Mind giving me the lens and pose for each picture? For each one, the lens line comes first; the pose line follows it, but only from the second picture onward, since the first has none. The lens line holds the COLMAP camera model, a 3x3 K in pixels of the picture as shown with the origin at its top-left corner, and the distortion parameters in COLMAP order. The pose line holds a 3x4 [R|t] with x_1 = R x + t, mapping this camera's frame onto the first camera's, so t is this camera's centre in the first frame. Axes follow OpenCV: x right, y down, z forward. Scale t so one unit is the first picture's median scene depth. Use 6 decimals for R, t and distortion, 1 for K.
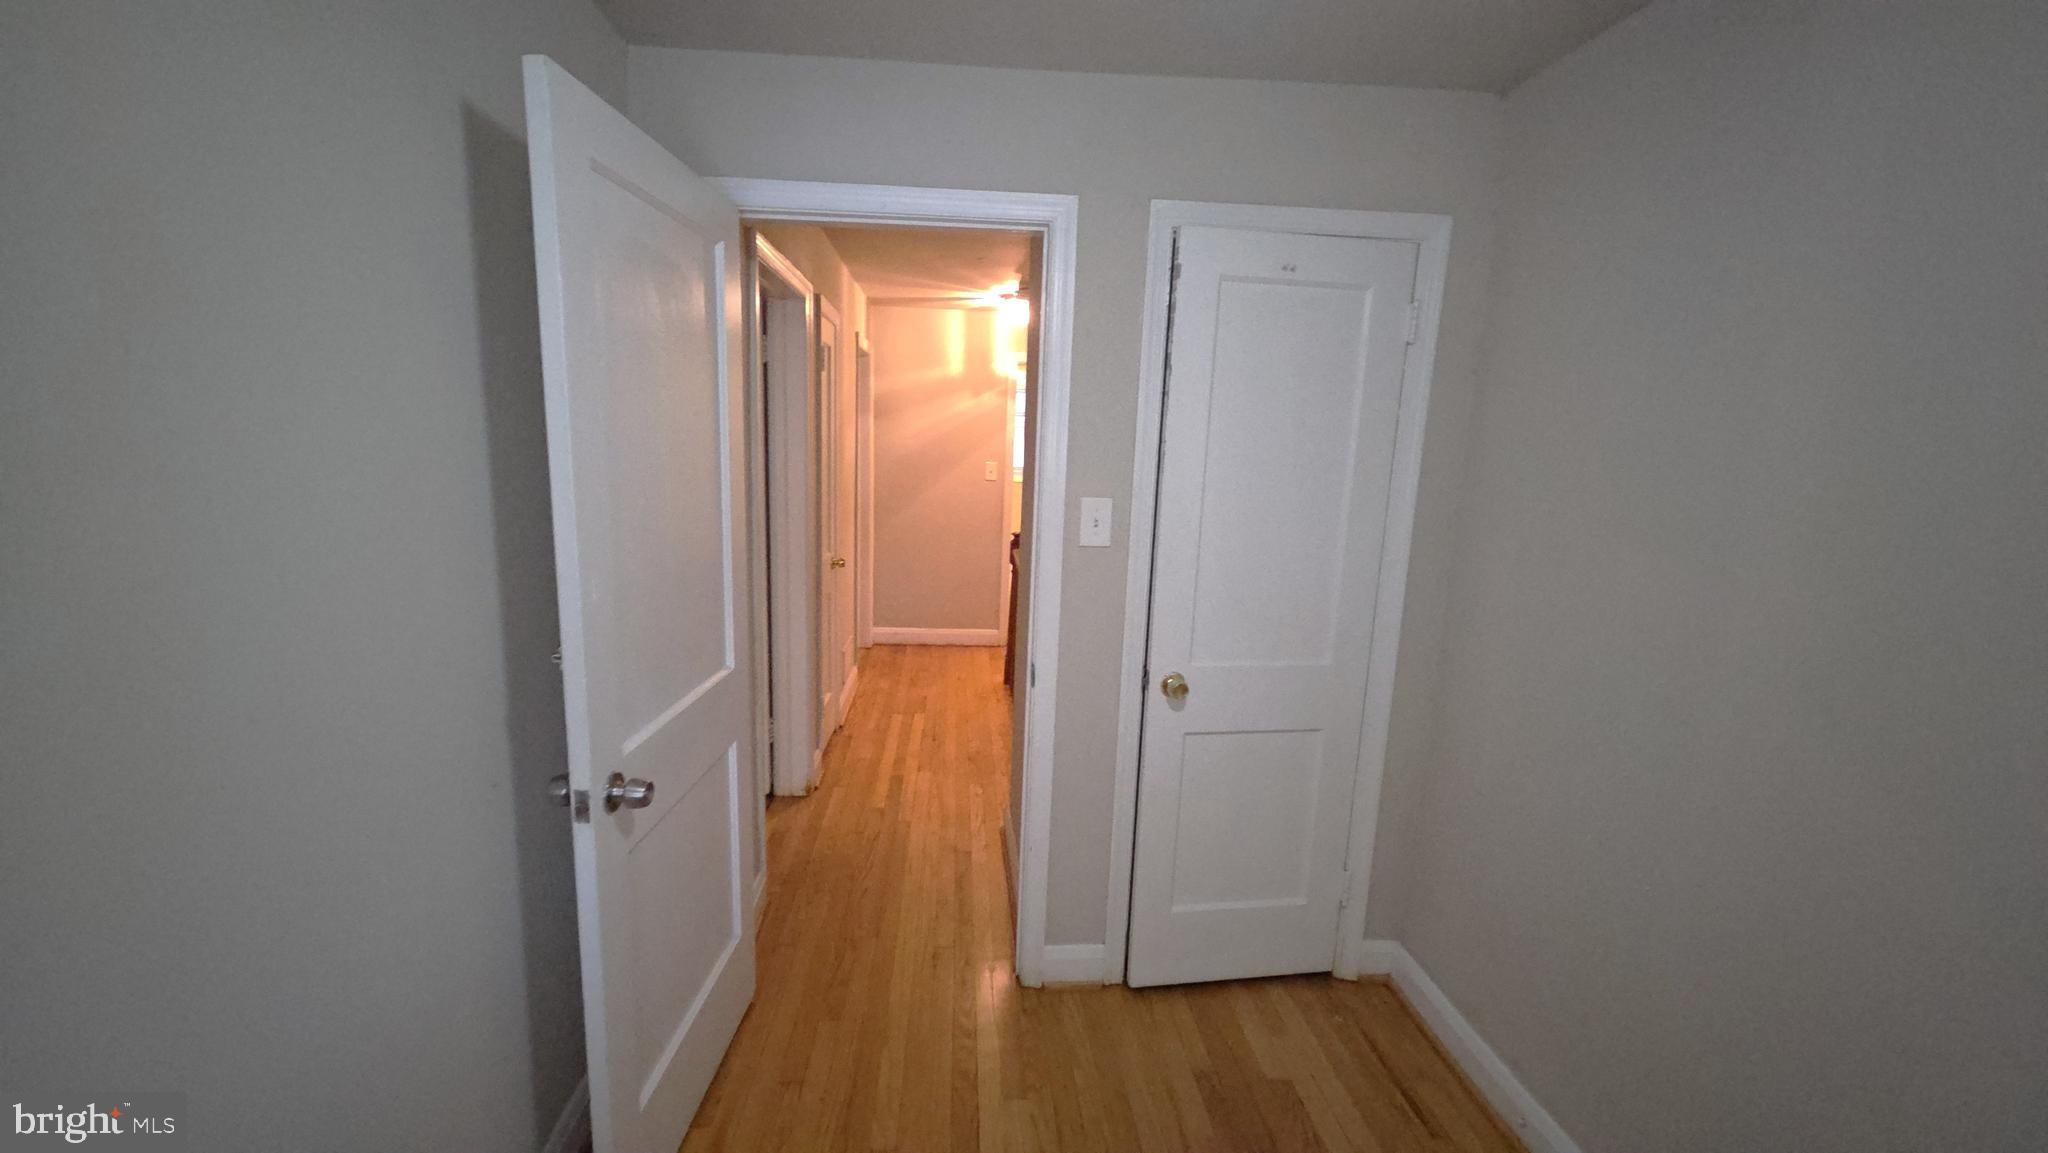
lens RADIAL K [[831.9, 0, 1028.2], [0, 831.9, 585.6], [0, 0, 1]] dist [0.013018, -0.005503]
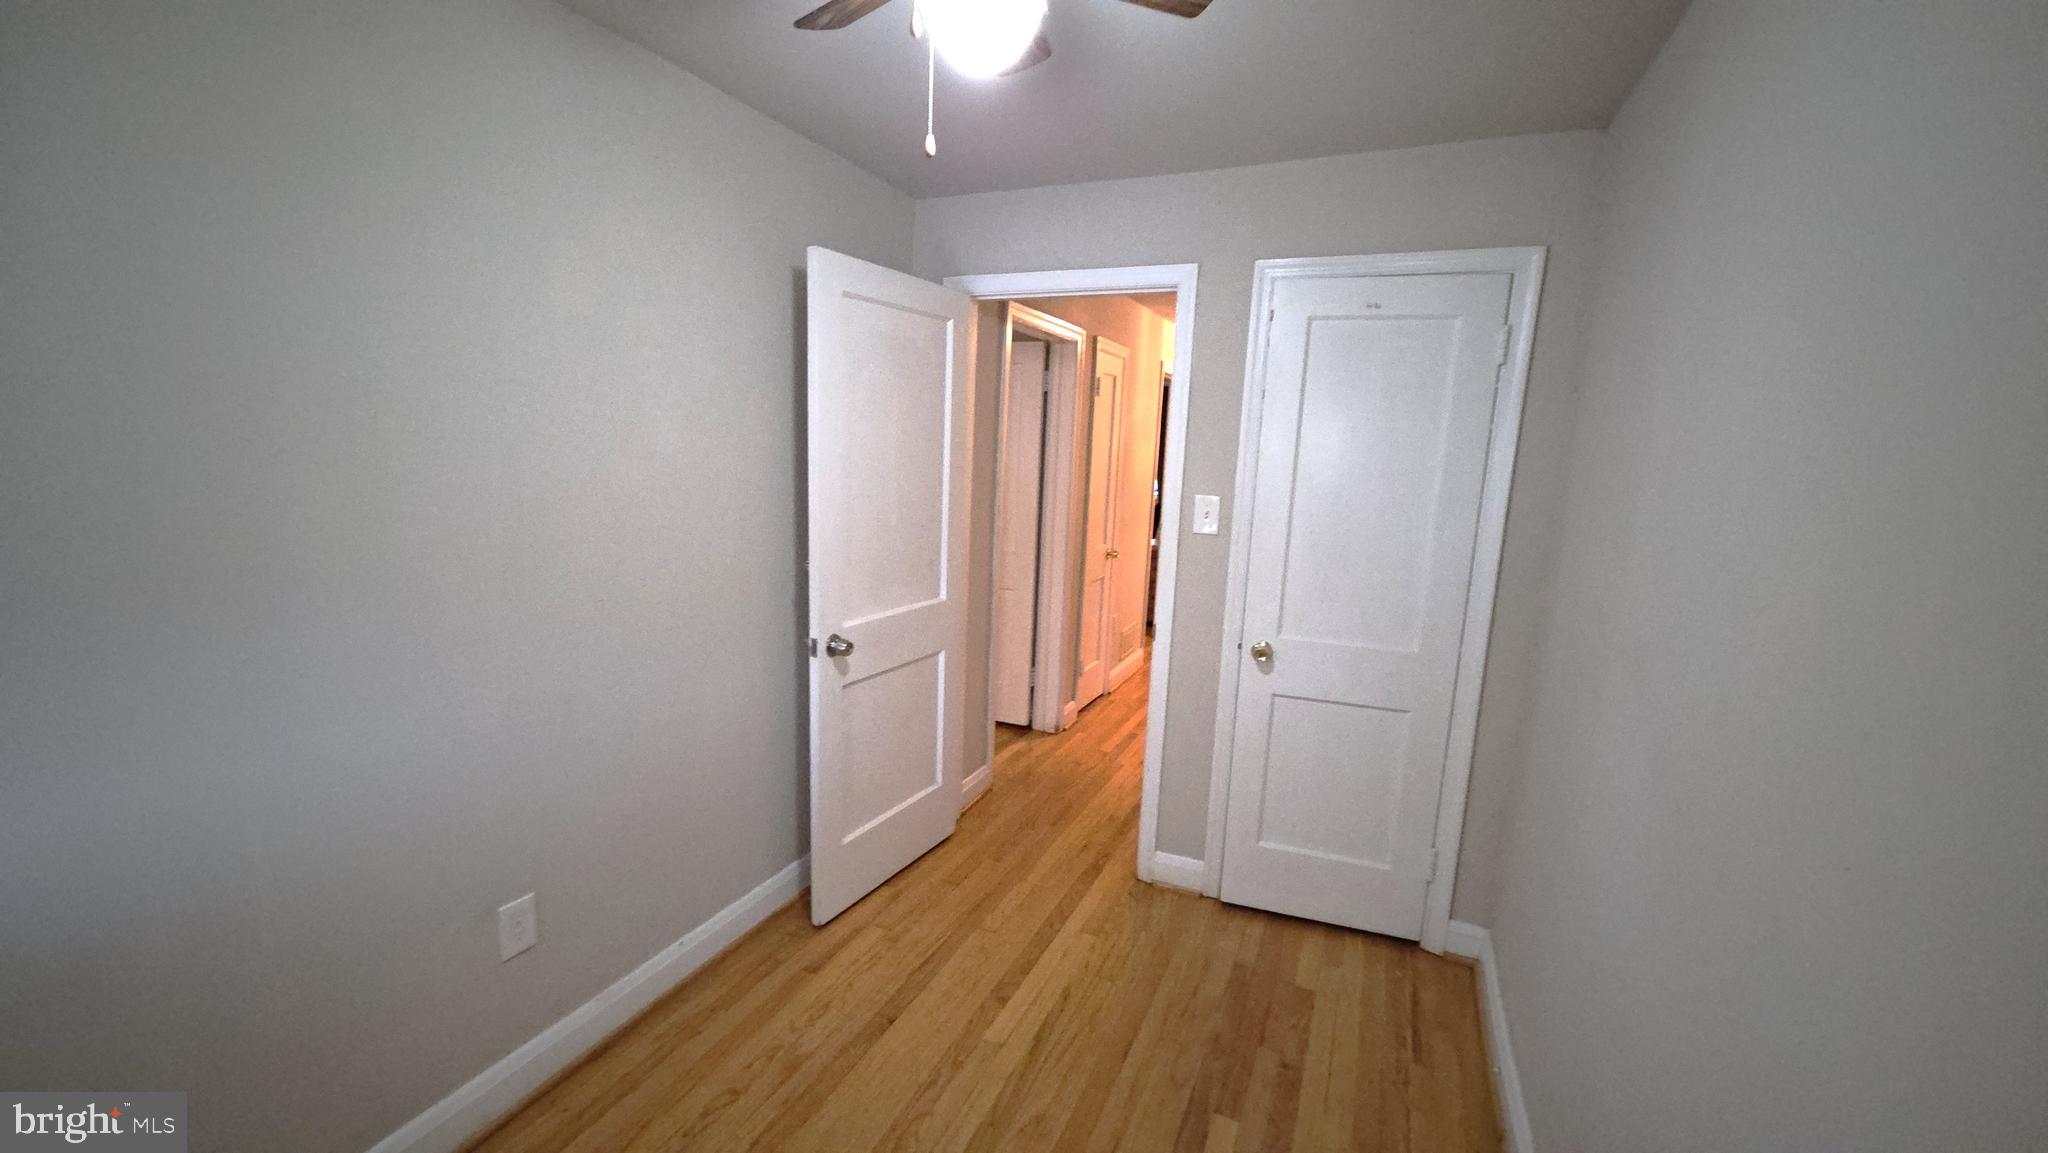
lens RADIAL K [[831.9, 0, 1024.3], [0, 831.9, 581.7], [0, 0, 1]] dist [0.013018, -0.005503]
pose [[0.884565, 0.081006, -0.459328, 0.461929], [-0.091810, 0.995776, -0.001193, 0.056781], [0.457291, 0.043226, 0.888266, -0.265417]]
